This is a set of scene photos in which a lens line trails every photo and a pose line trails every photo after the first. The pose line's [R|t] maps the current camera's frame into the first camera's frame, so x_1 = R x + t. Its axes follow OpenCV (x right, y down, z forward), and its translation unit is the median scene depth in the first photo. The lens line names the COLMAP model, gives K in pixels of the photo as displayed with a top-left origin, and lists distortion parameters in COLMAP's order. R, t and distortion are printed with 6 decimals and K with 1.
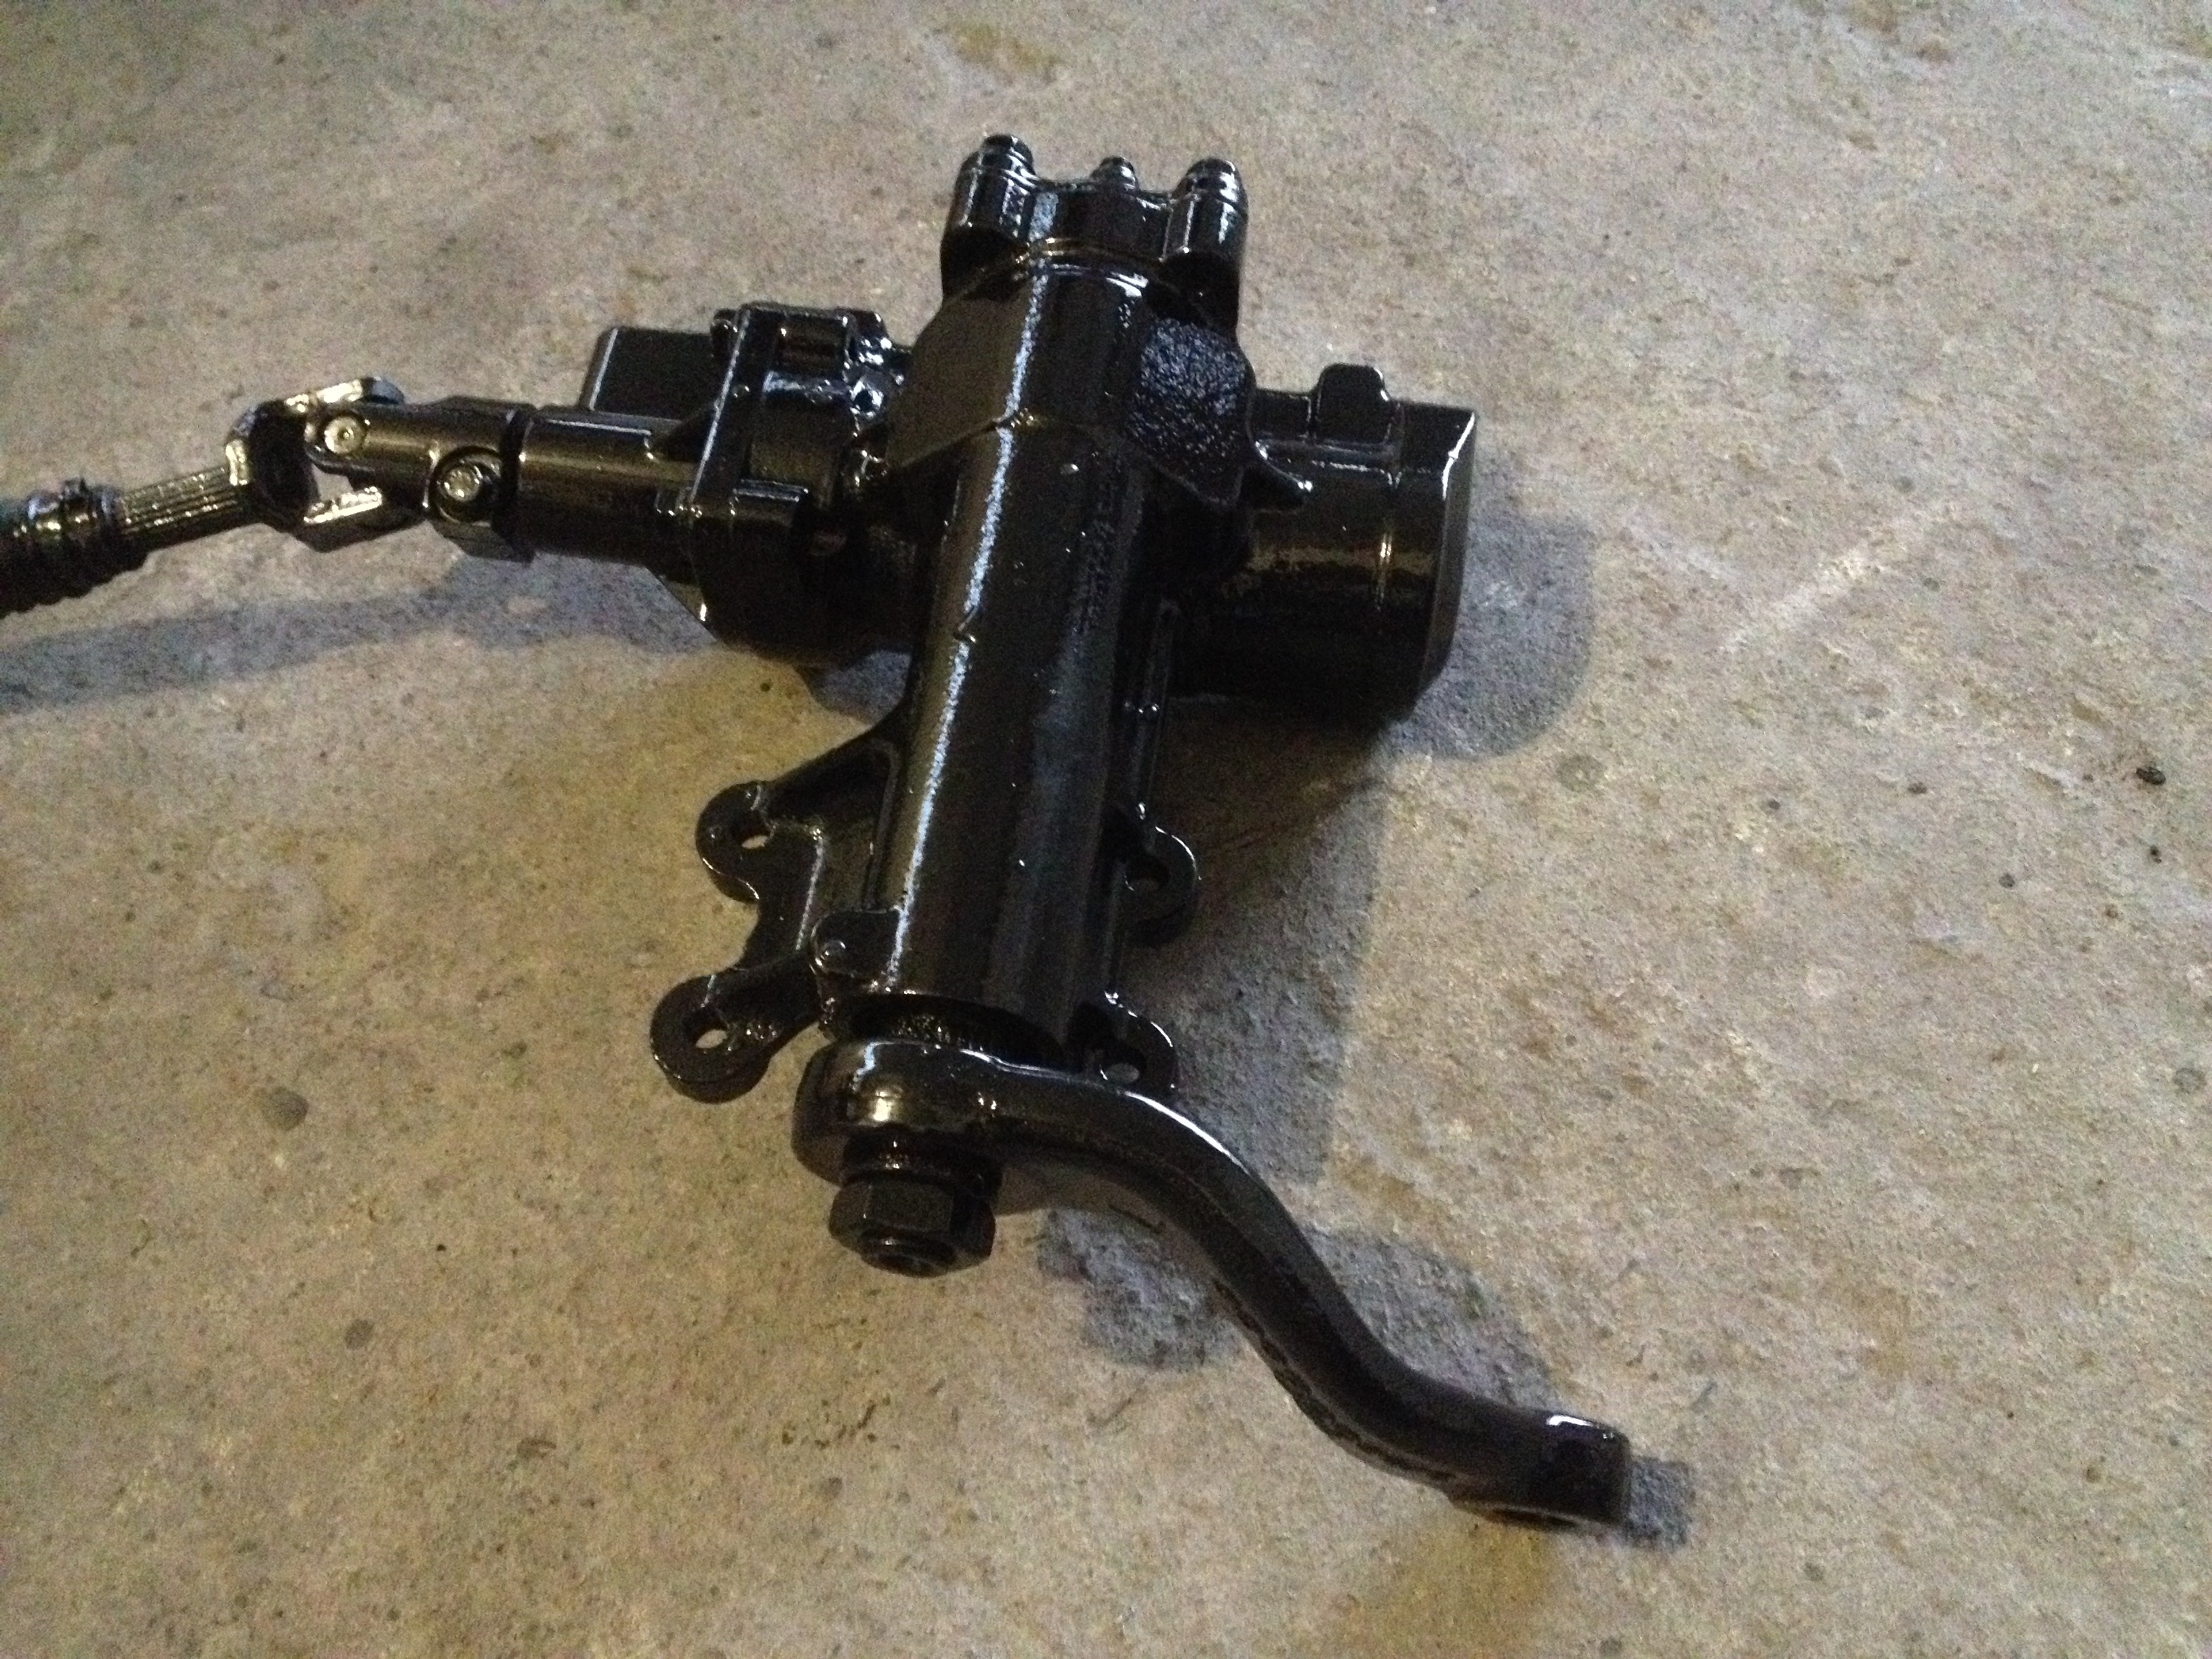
lens RADIAL K [[2155.2, 0, 1113.0], [0, 2155.2, 786.7], [0, 0, 1]] dist [0.108804, -0.242848]
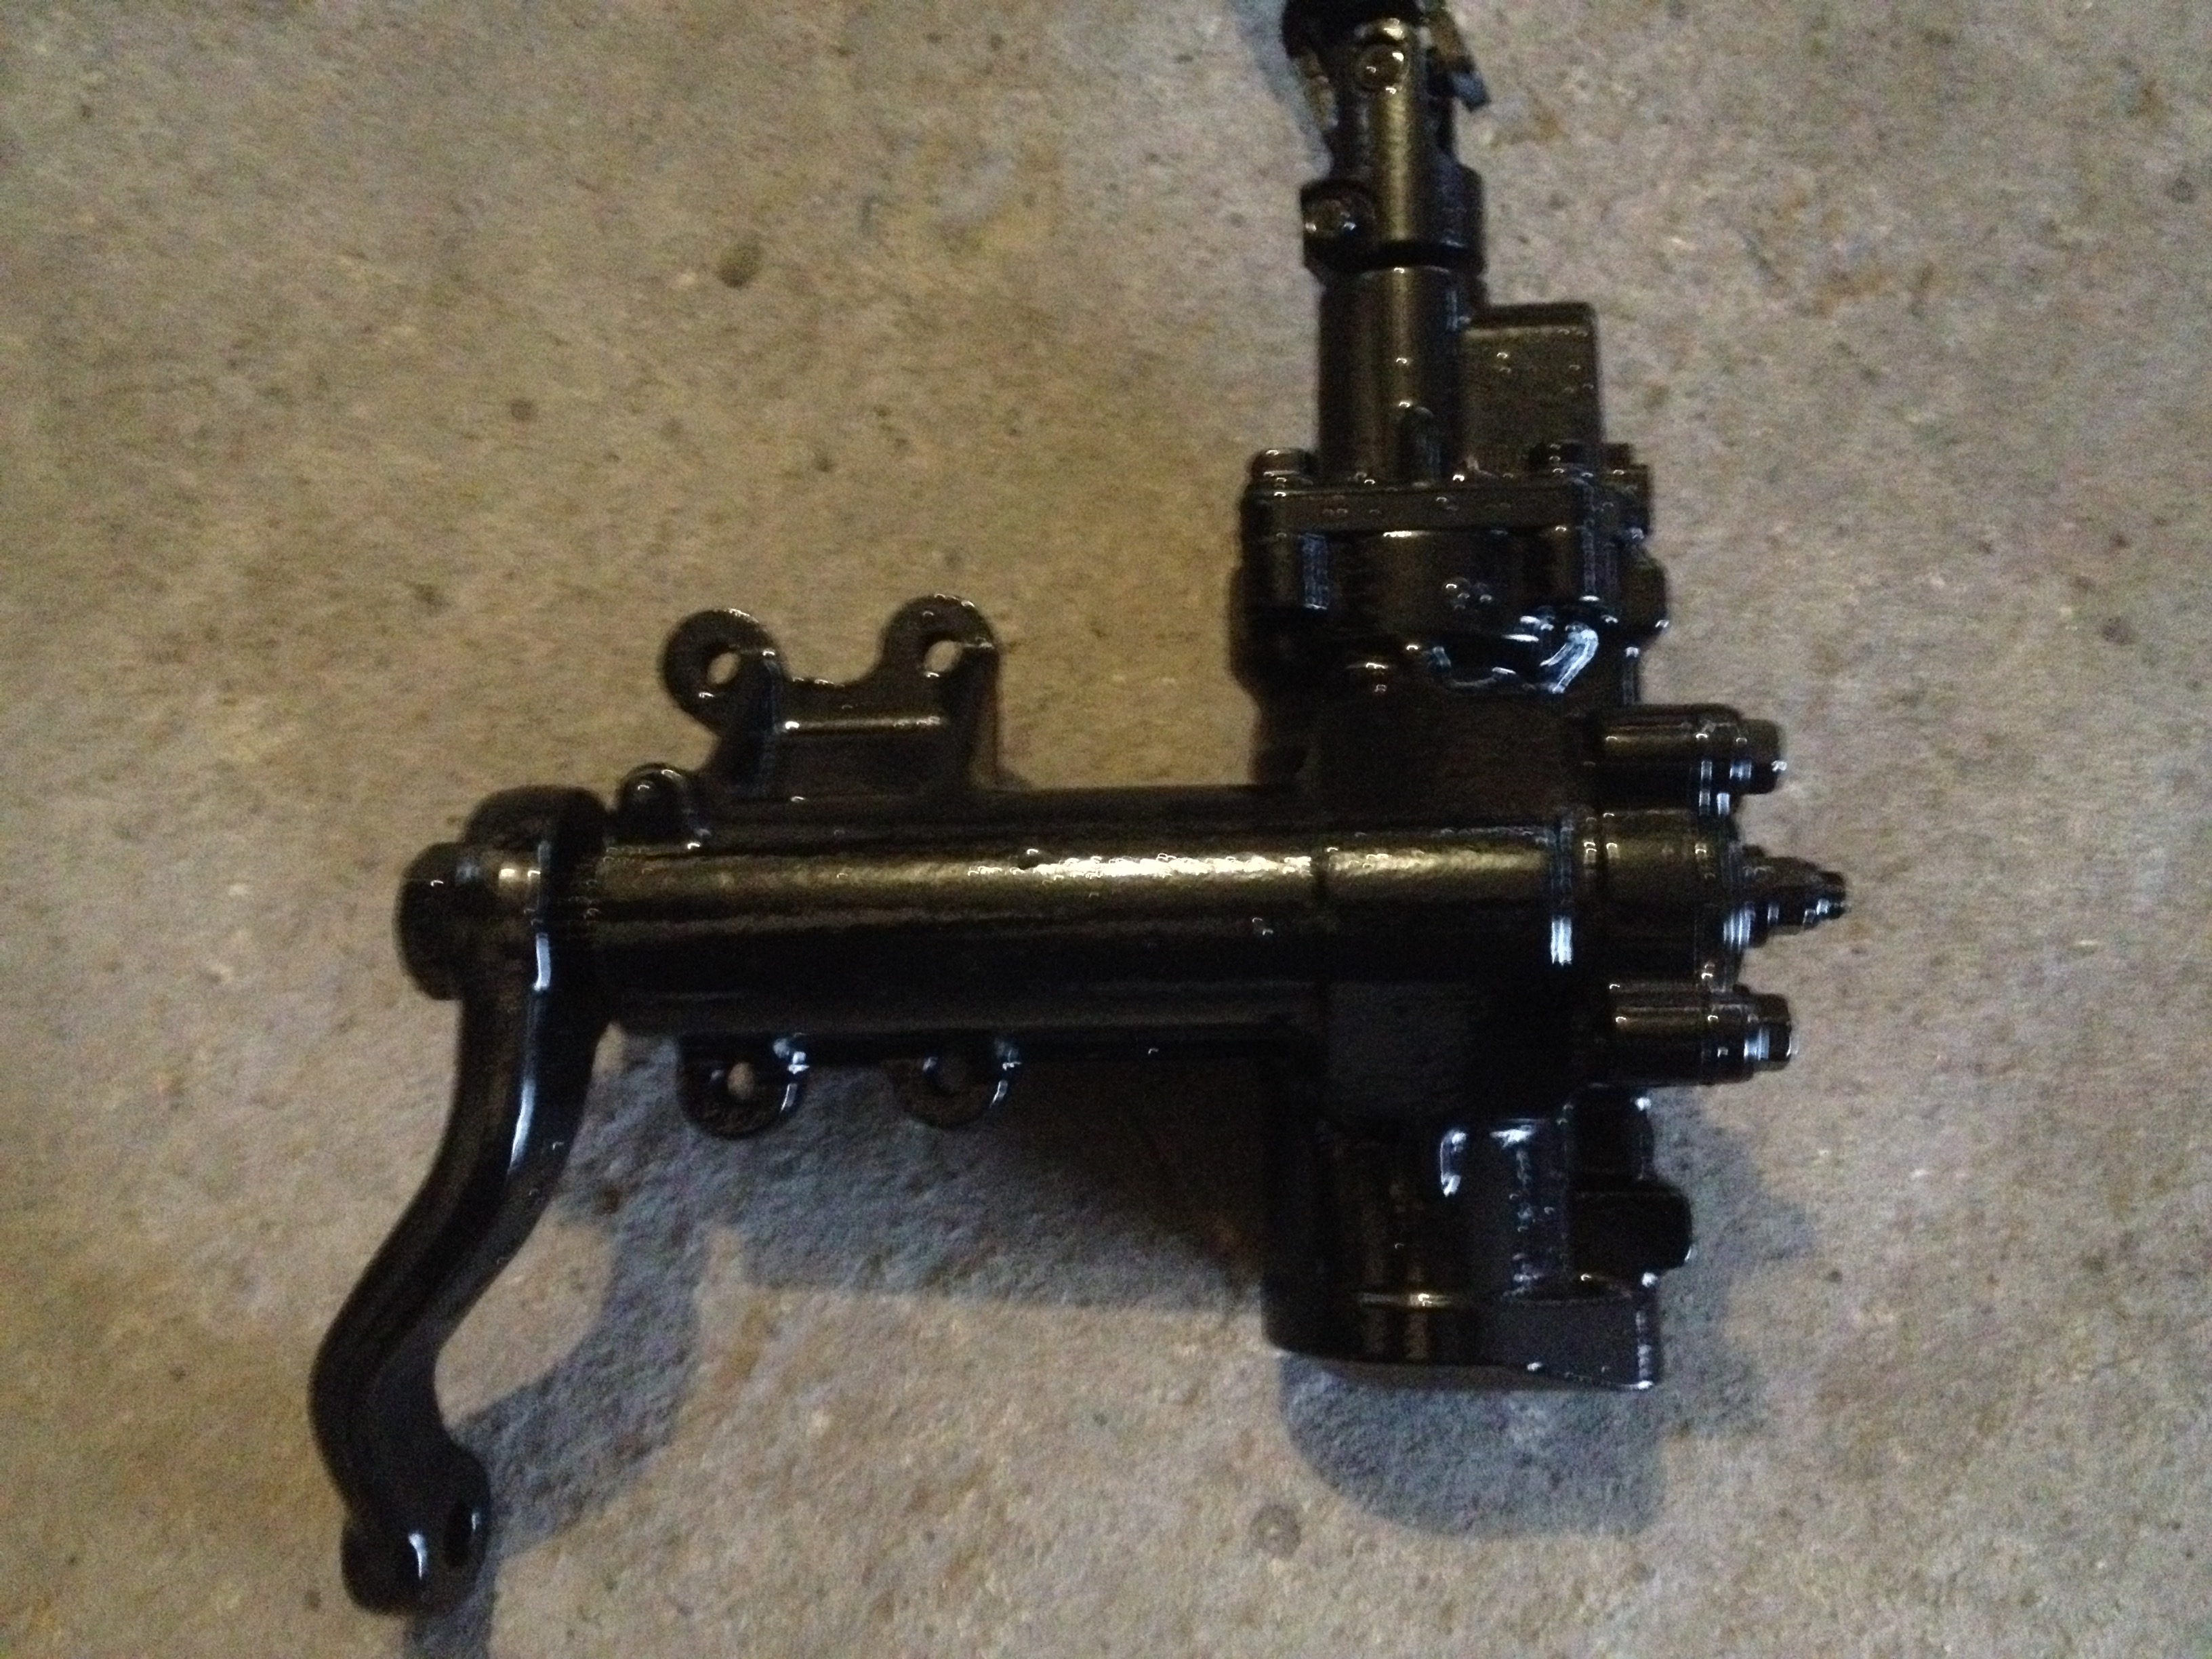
lens RADIAL K [[2155.2, 0, 1113.0], [0, 2155.2, 786.7], [0, 0, 1]] dist [0.108804, -0.242848]
pose [[0.157033, 0.981728, -0.107477, 0.003040], [-0.827652, 0.190195, 0.528032, -0.496186], [0.538825, 0.006035, 0.842396, 0.224024]]
